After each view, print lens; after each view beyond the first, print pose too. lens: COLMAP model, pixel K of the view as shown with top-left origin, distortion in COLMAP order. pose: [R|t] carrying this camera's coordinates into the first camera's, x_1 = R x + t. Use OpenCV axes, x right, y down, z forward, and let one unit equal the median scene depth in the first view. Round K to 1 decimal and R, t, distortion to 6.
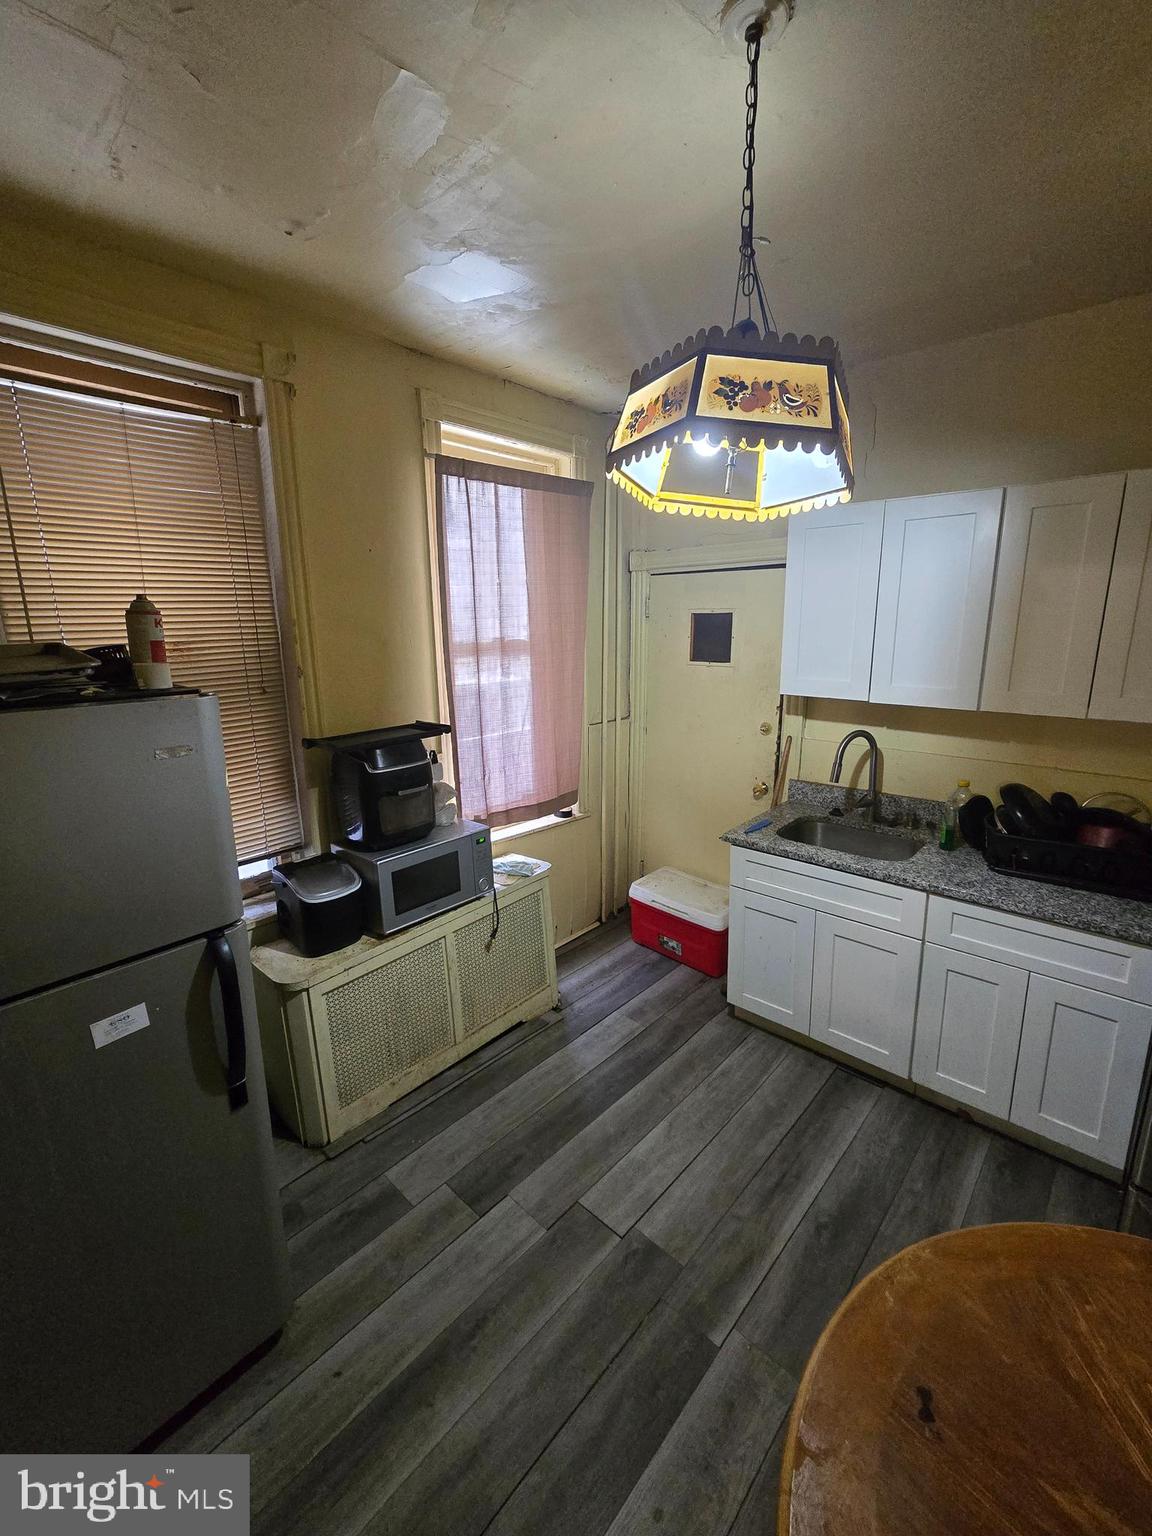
lens RADIAL K [[630.0, 0, 569.2], [0, 630.0, 754.4], [0, 0, 1]] dist [-0.003669, -0.001089]
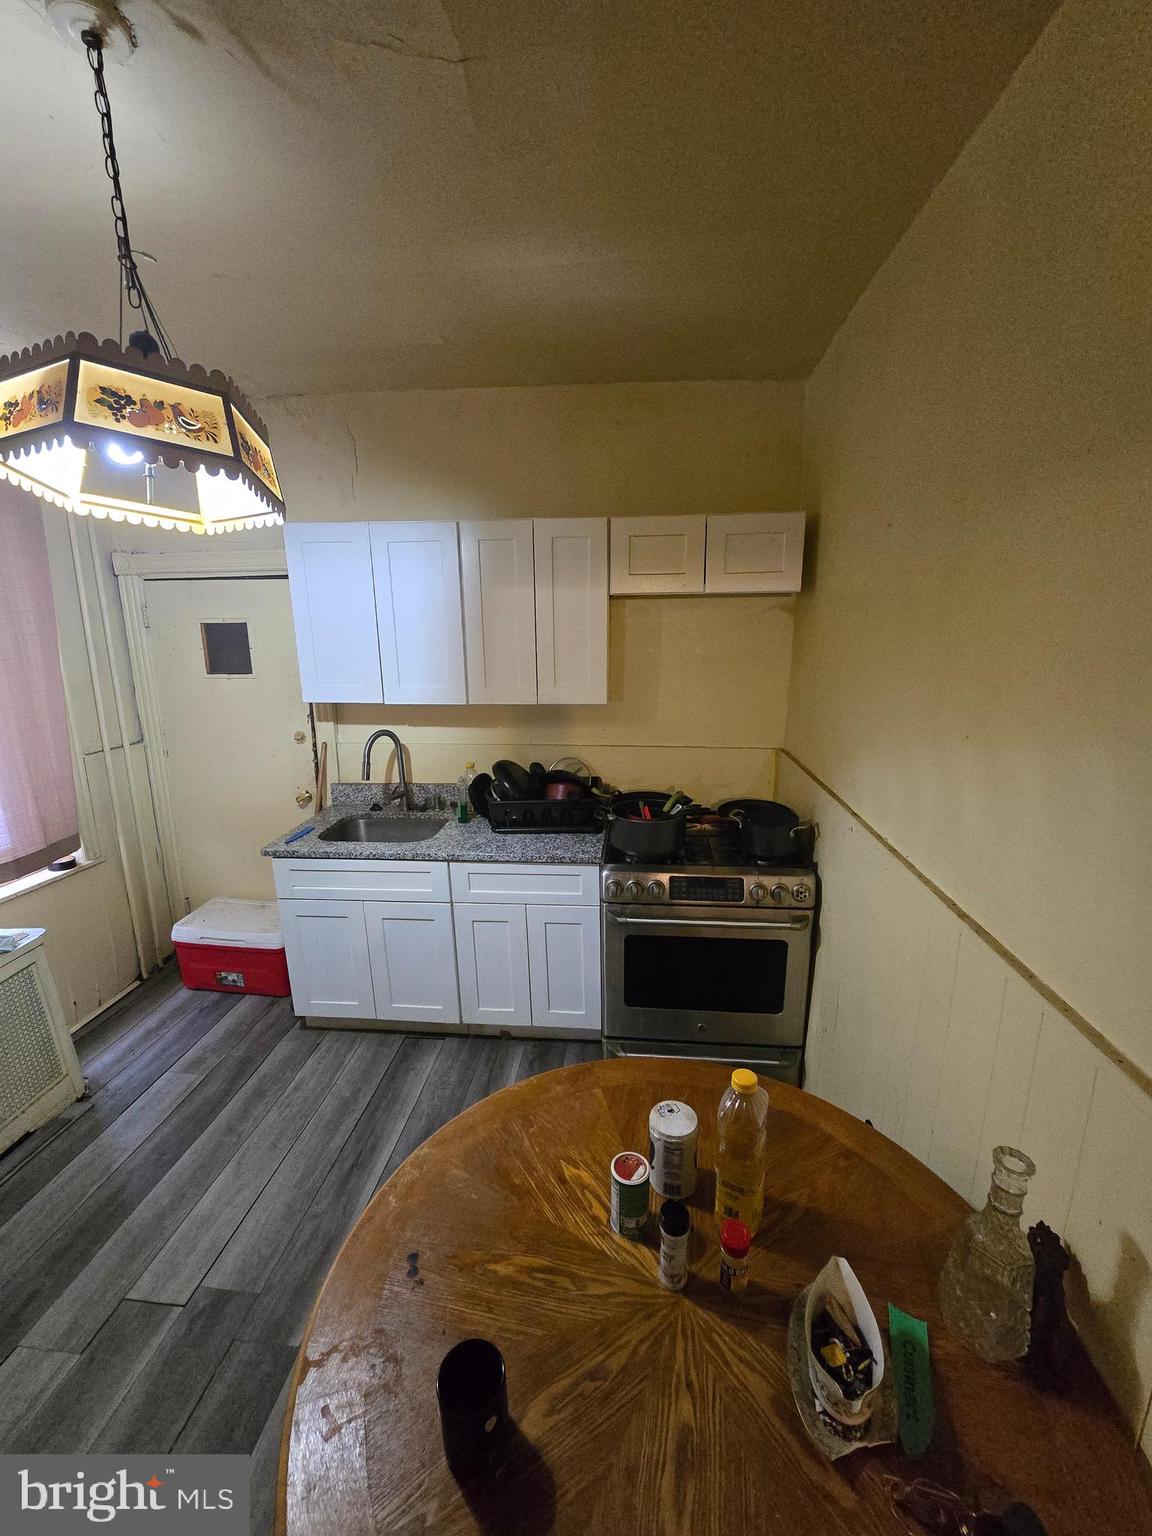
lens RADIAL K [[632.2, 0, 574.3], [0, 632.2, 759.5], [0, 0, 1]] dist [-0.002281, 0.000108]
pose [[0.800250, -0.124543, 0.586592, 0.079910], [0.127459, 0.991170, 0.036557, 0.016025], [-0.585965, 0.045512, 0.809057, -0.090044]]
